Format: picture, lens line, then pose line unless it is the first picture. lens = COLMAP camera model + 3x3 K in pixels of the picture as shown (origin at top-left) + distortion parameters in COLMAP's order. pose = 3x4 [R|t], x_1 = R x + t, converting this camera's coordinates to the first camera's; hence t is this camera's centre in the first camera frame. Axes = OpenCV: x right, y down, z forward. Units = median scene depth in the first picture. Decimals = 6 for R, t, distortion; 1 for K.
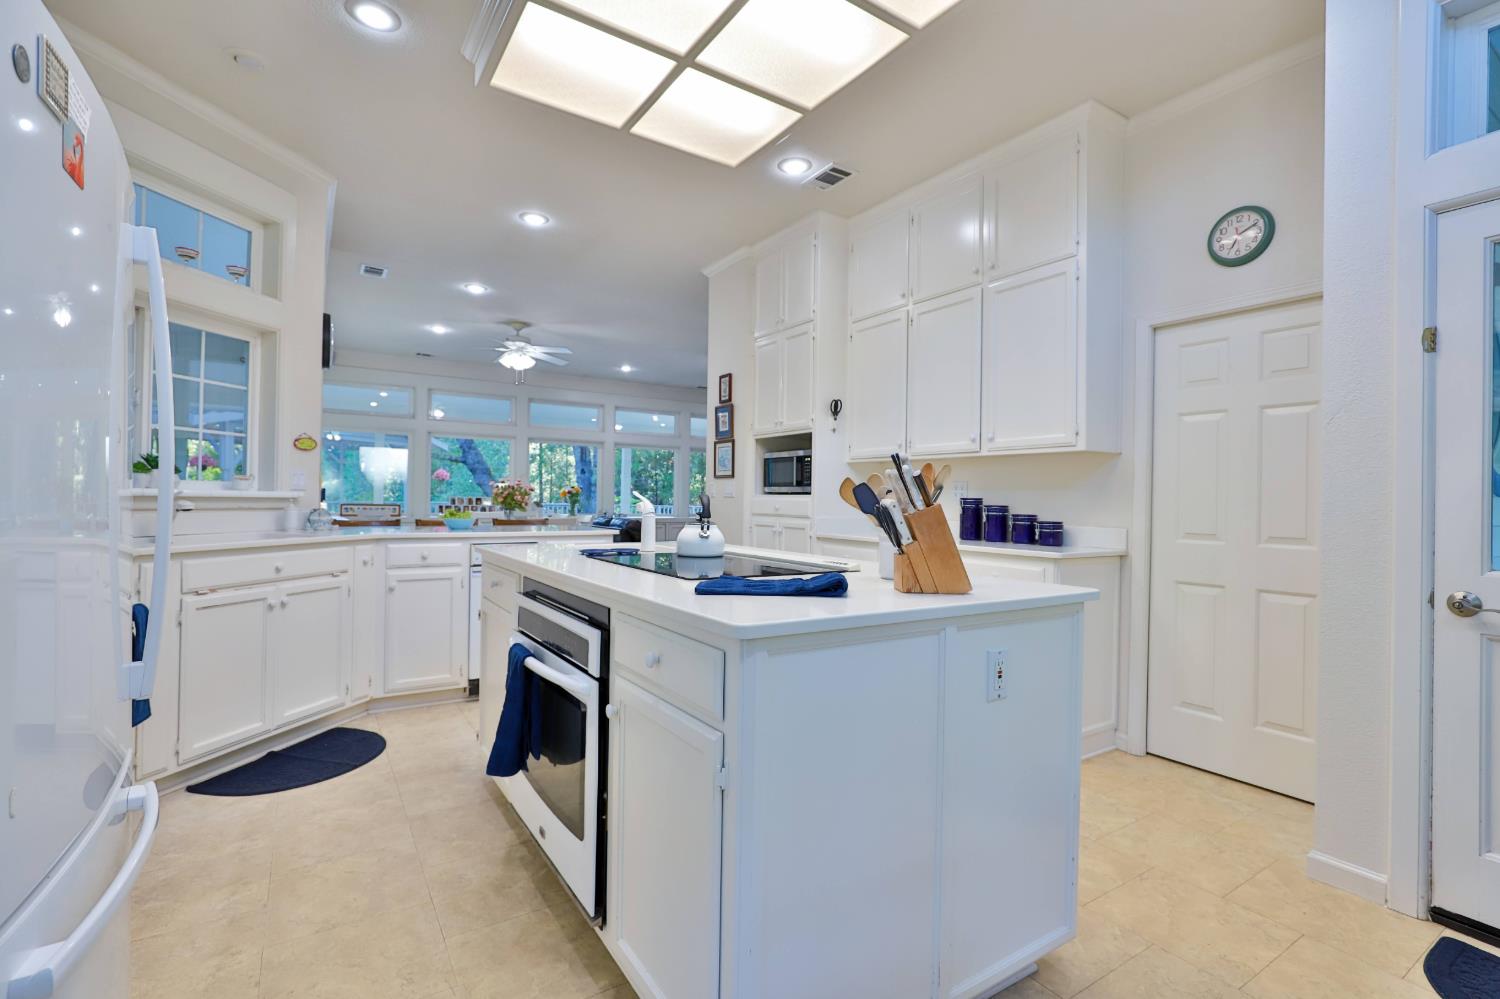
lens RADIAL K [[684.2, 0, 748.9], [0, 684.2, 500.3], [0, 0, 1]] dist [-0.018334, 0.006705]
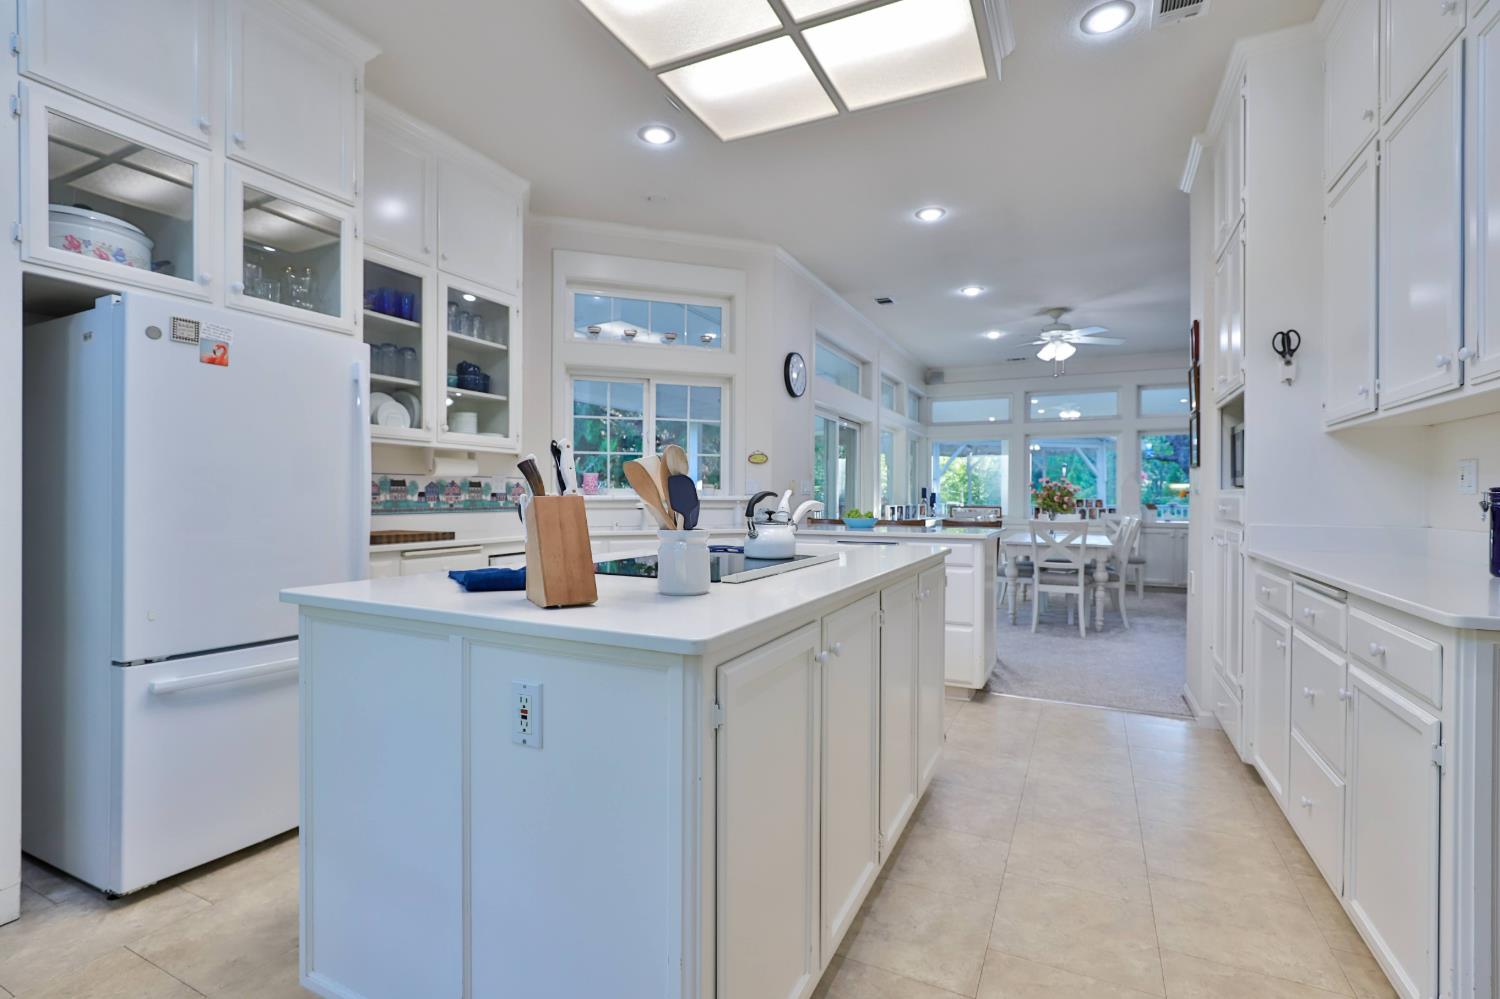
lens RADIAL K [[684.2, 0, 748.9], [0, 684.2, 500.3], [0, 0, 1]] dist [-0.018334, 0.006705]
pose [[0.511693, -0.009372, -0.859117, 0.506540], [0.004698, 0.999956, -0.008111, 0.007617], [0.859156, 0.000114, 0.511714, 0.354464]]
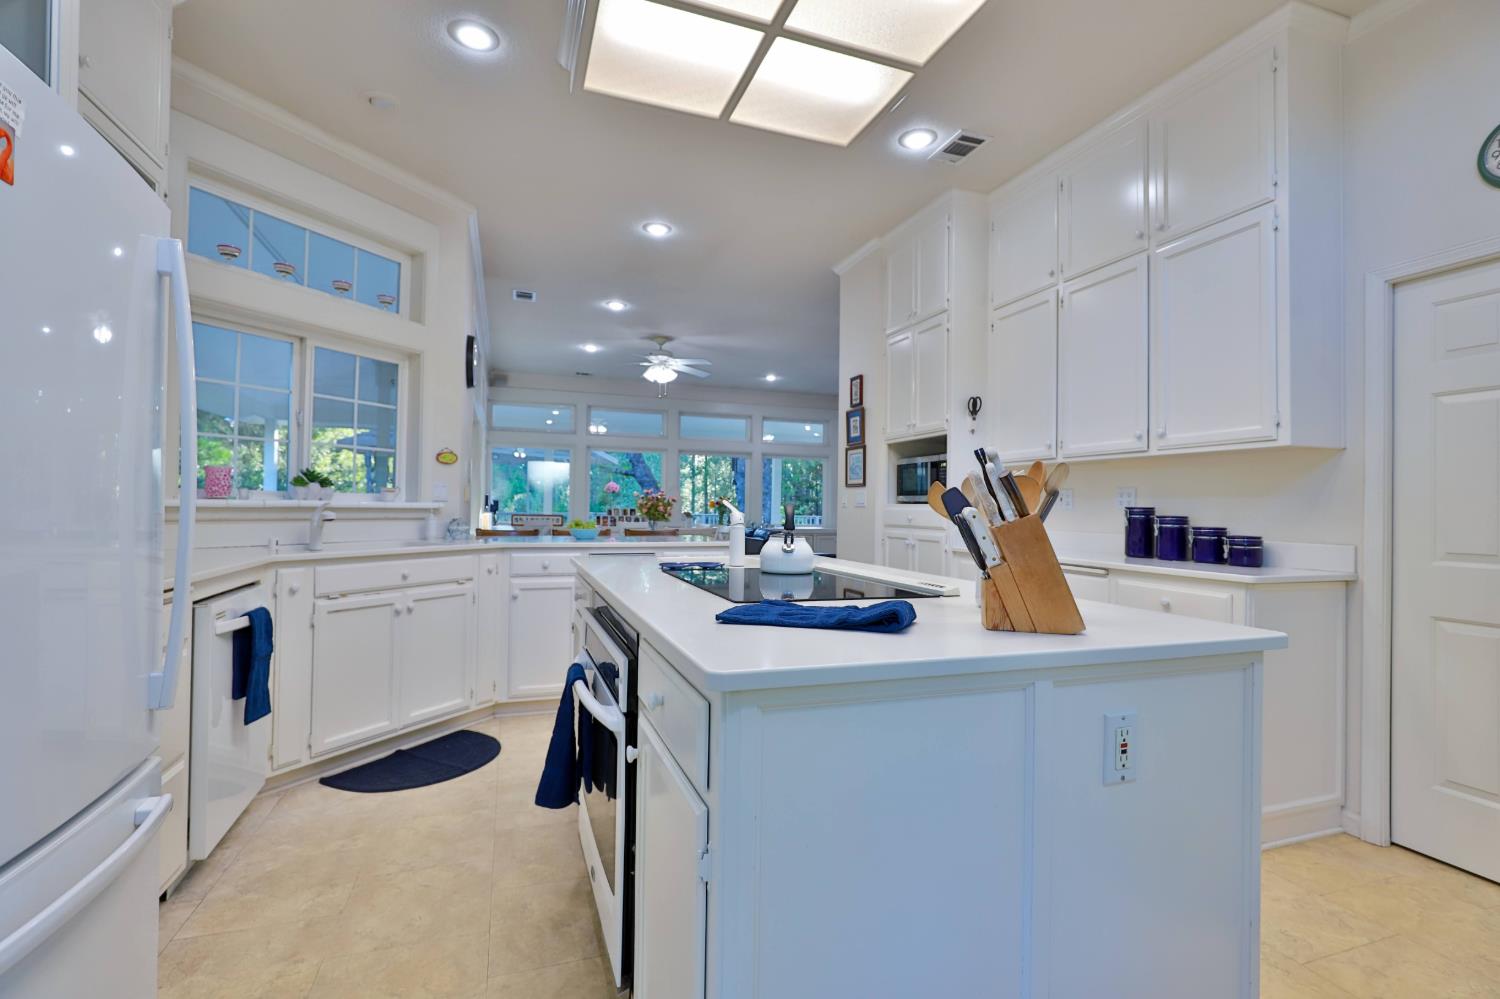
lens RADIAL K [[684.2, 0, 748.9], [0, 684.2, 500.3], [0, 0, 1]] dist [-0.018334, 0.006705]
pose [[0.971321, -0.005105, -0.237717, 0.066453], [0.001377, 0.999873, -0.015846, 0.000961], [0.237768, 0.015065, 0.971205, 0.085856]]
